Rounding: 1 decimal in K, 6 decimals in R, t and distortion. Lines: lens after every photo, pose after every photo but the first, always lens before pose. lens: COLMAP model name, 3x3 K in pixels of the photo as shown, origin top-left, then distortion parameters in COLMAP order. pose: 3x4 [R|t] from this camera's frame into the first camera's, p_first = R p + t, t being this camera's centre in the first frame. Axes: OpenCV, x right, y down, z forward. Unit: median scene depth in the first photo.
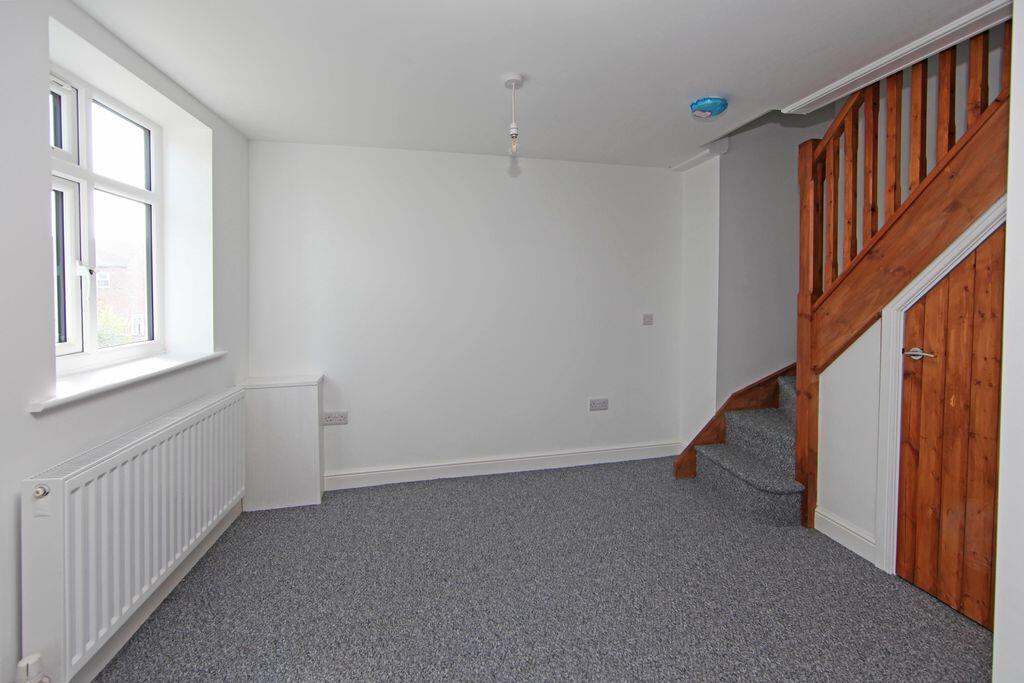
lens RADIAL K [[447.1, 0, 514.2], [0, 447.1, 297.4], [0, 0, 1]] dist [-0.000332, -0.000060]
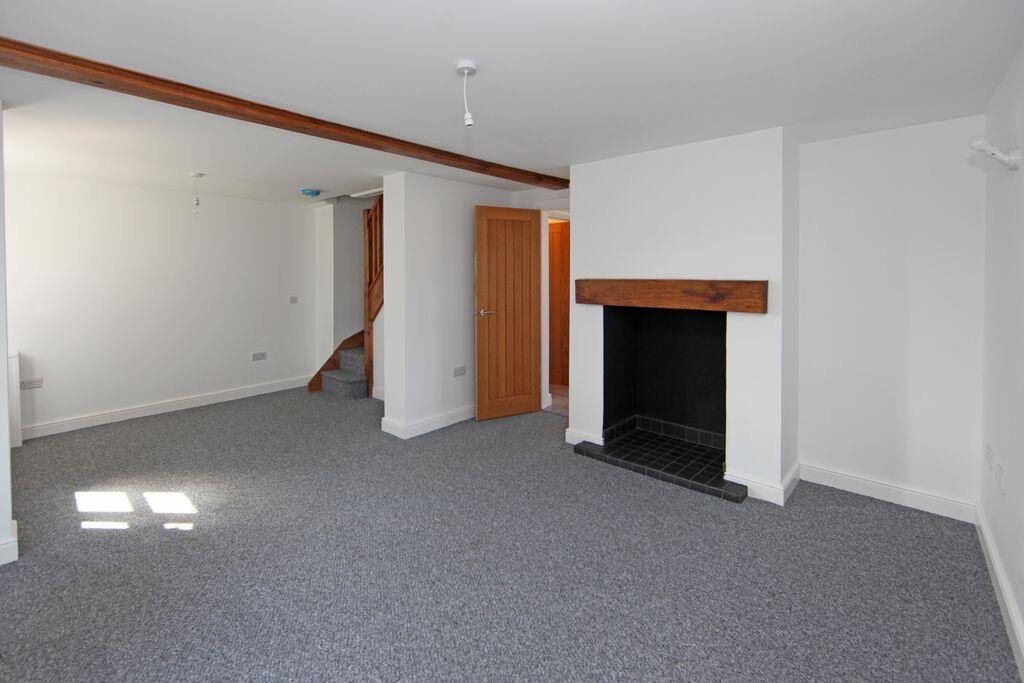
lens RADIAL K [[453.1, 0, 496.8], [0, 453.1, 280.0], [0, 0, 1]] dist [-0.000453, -0.000118]
pose [[0.810358, -0.014767, 0.585748, -0.078609], [0.014615, 0.999881, 0.004989, -0.025536], [-0.585752, 0.004518, 0.810478, -1.023779]]
